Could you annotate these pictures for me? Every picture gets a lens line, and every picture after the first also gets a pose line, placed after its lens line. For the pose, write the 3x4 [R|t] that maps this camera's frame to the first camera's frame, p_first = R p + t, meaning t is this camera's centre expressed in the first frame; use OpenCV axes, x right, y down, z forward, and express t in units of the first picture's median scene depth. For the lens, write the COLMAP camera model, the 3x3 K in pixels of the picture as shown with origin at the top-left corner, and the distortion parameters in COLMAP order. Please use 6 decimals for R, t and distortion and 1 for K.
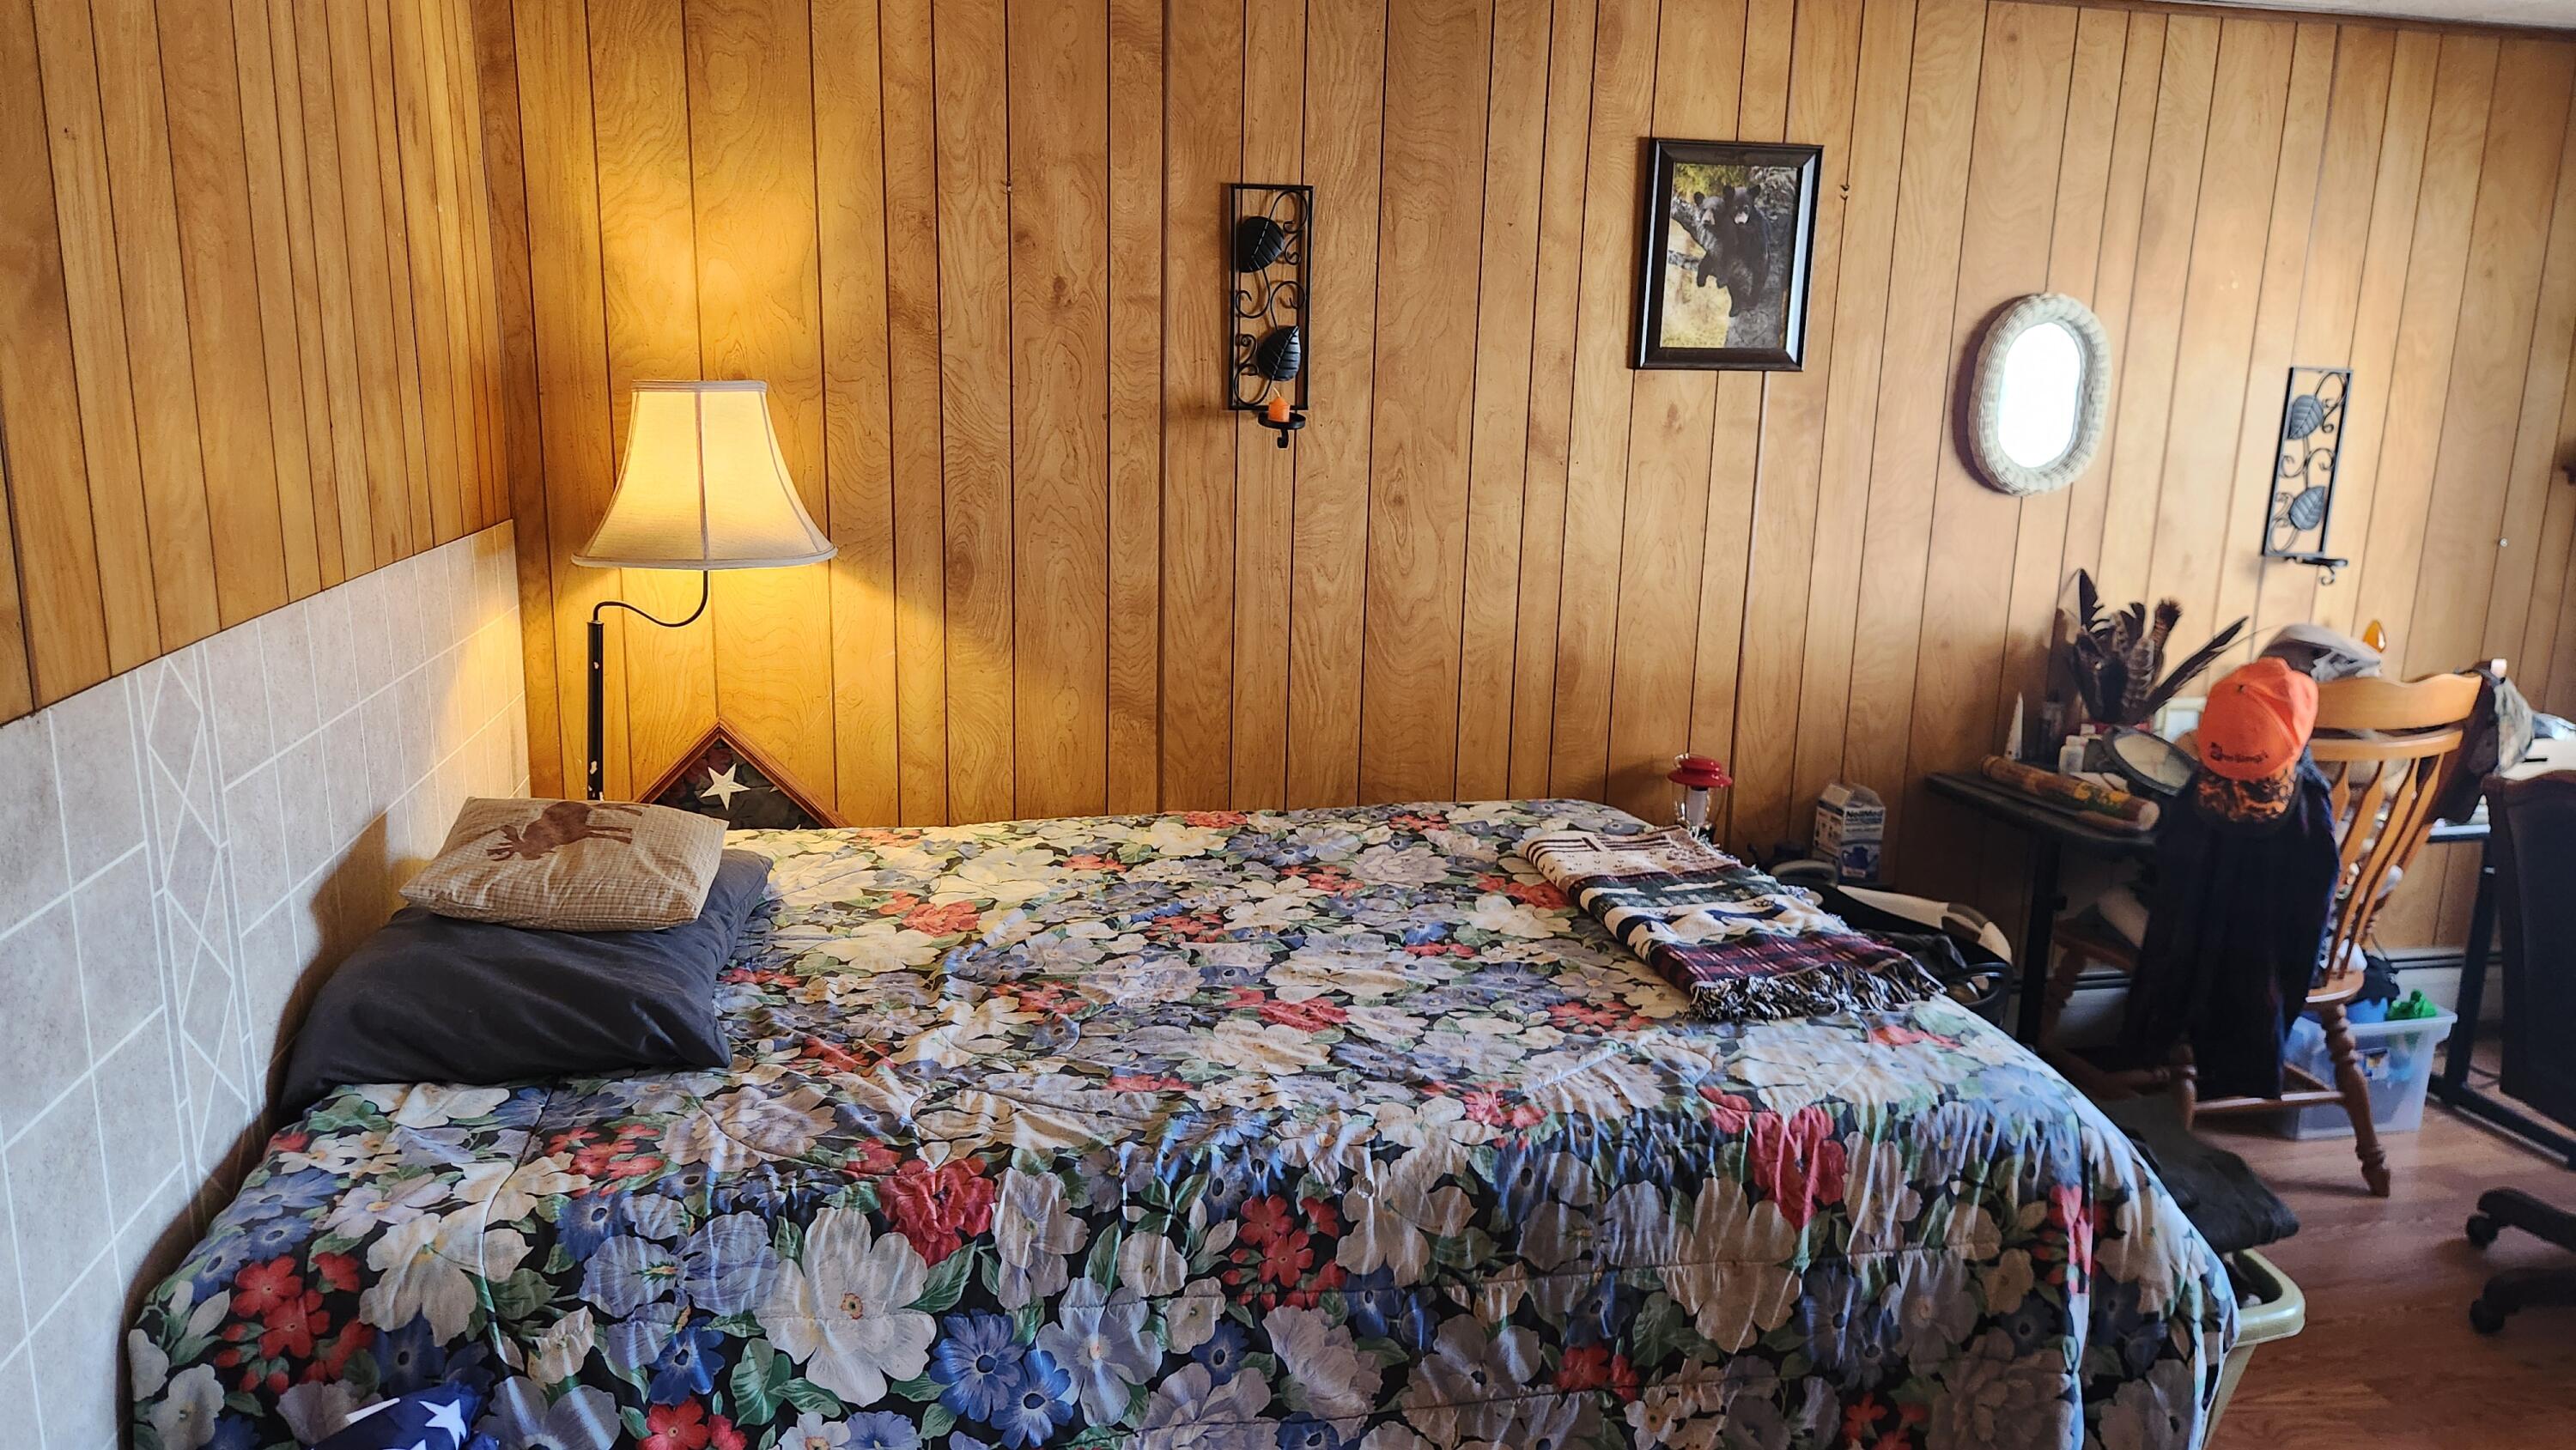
lens RADIAL K [[1720.3, 0, 1290.2], [0, 1720.3, 725.7], [0, 0, 1]] dist [0.065005, -0.053195]
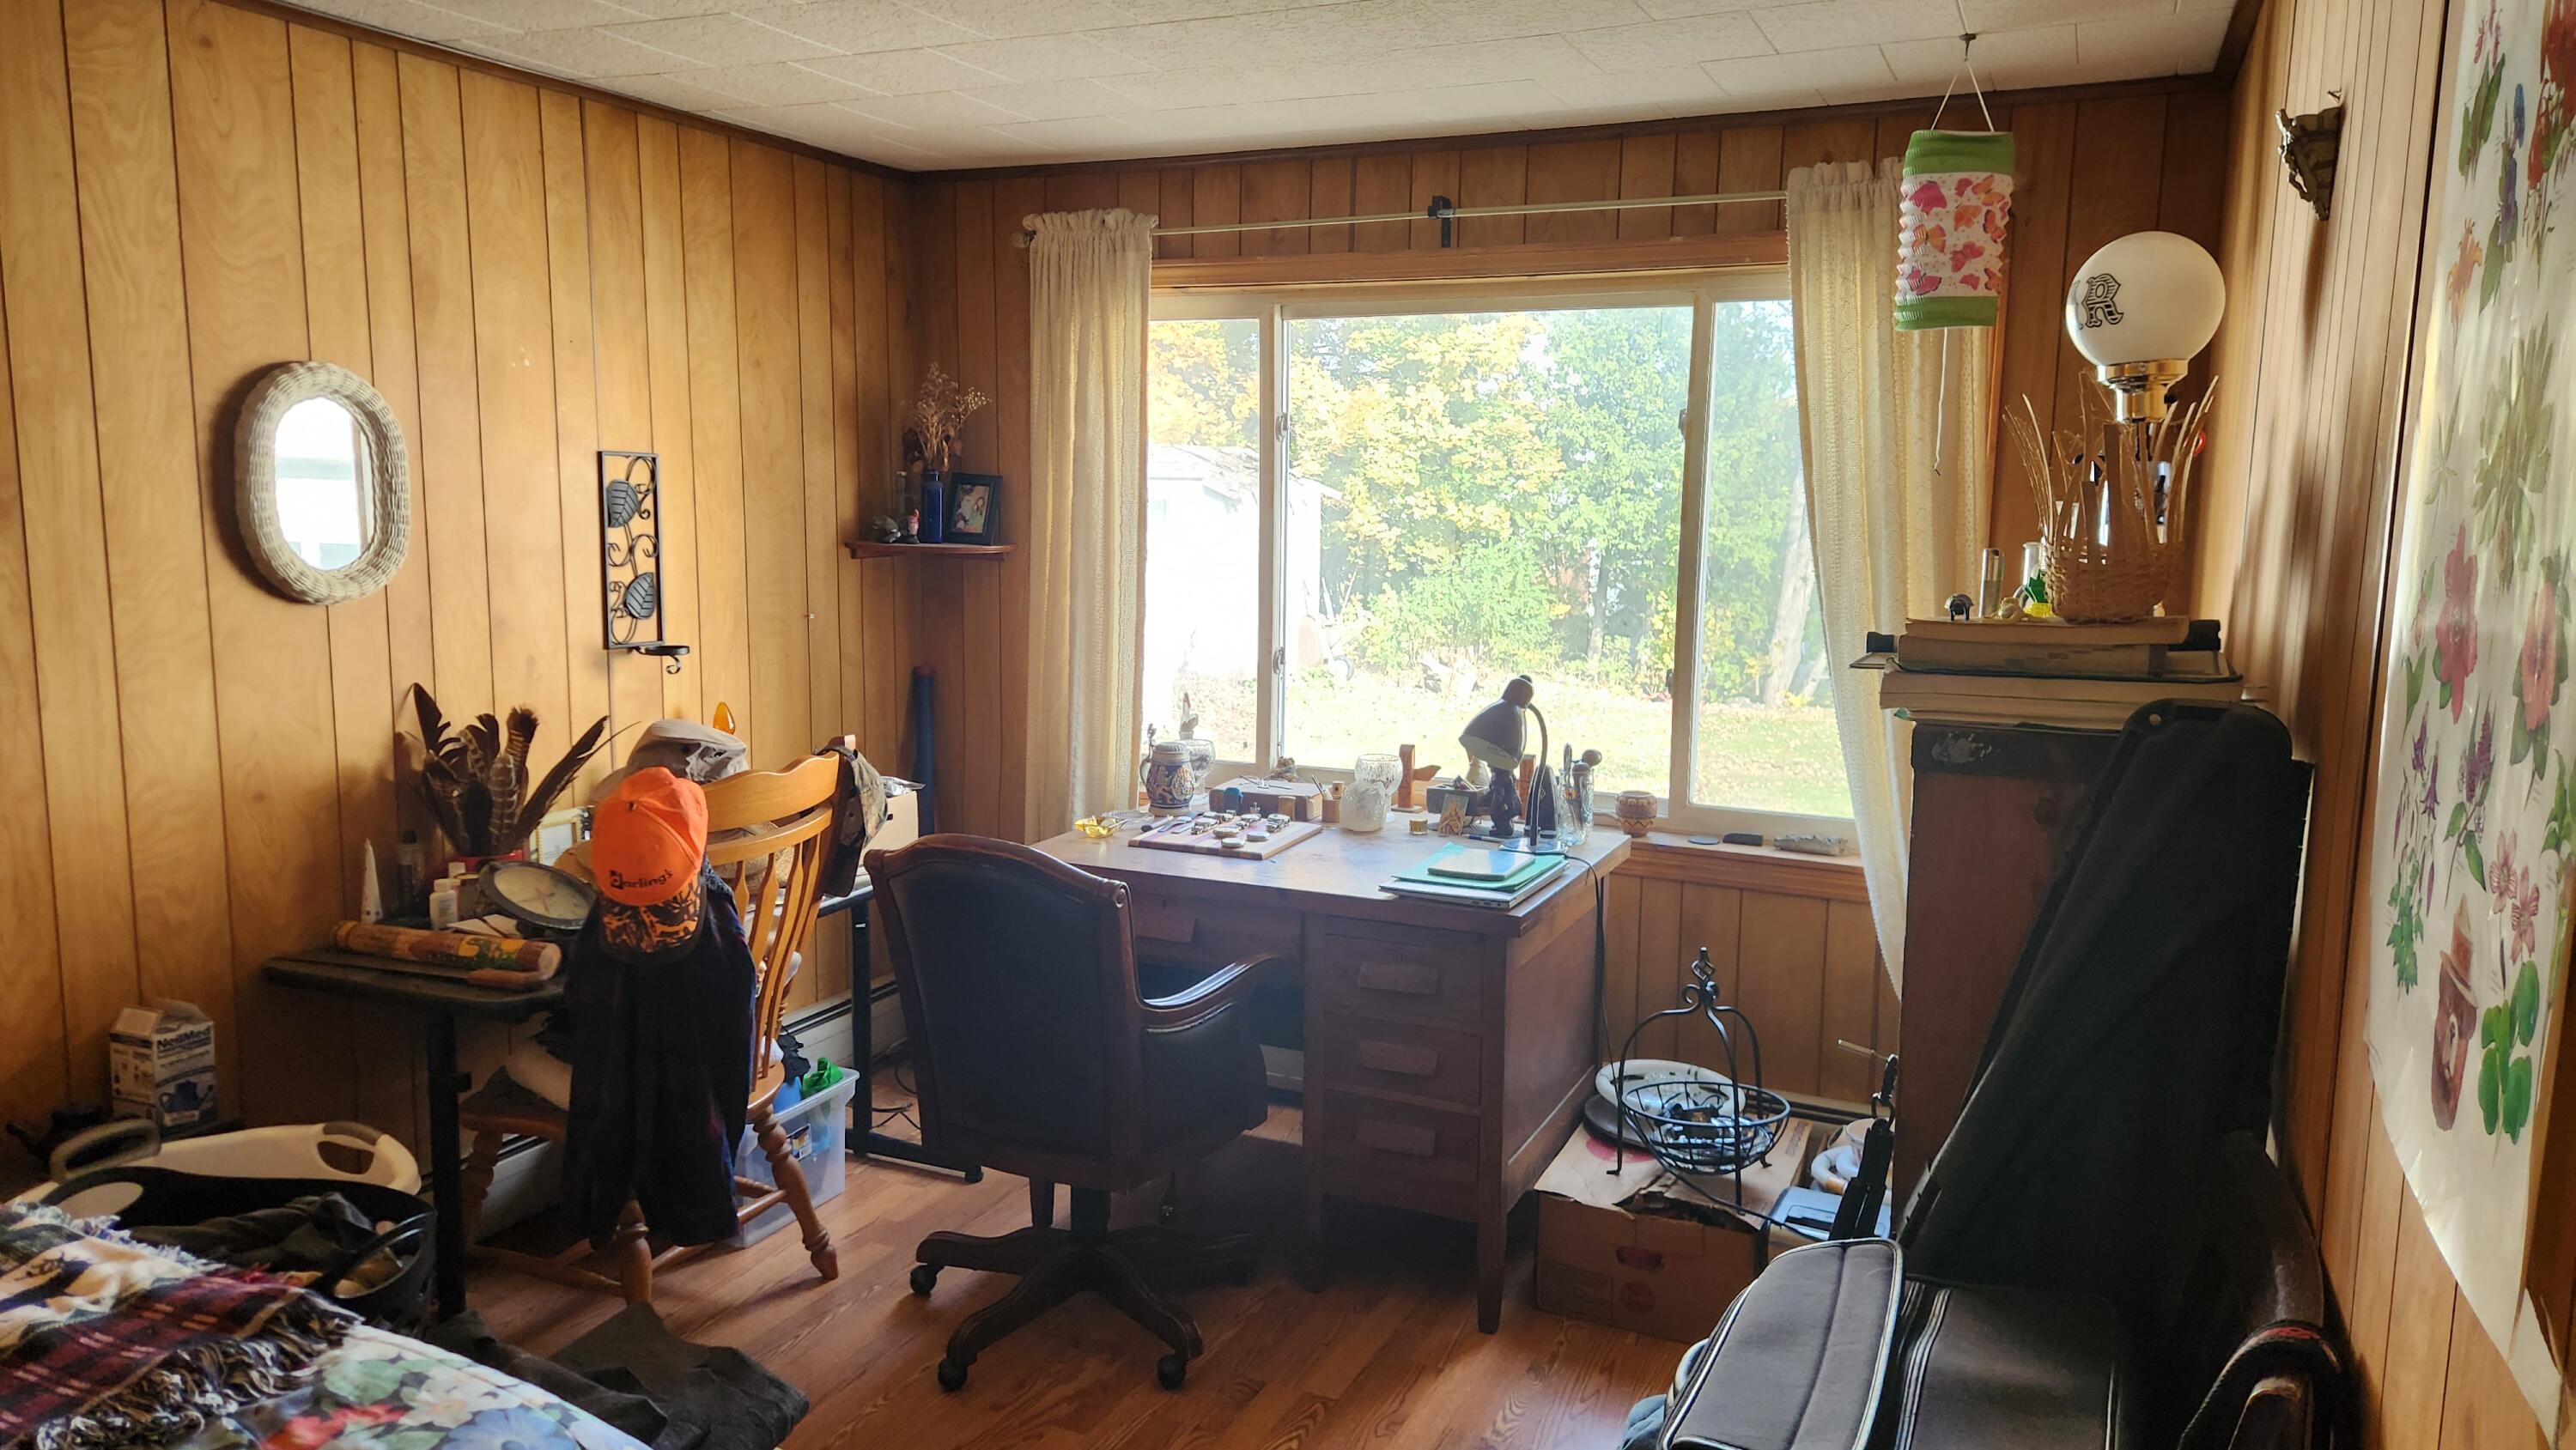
lens RADIAL K [[1720.3, 0, 1309.1], [0, 1720.3, 710.5], [0, 0, 1]] dist [0.065005, -0.053195]
pose [[0.604805, -0.122250, 0.786935, 0.047908], [0.162997, 0.986231, 0.027938, -0.031468], [-0.779515, 0.111371, 0.616403, 0.140695]]
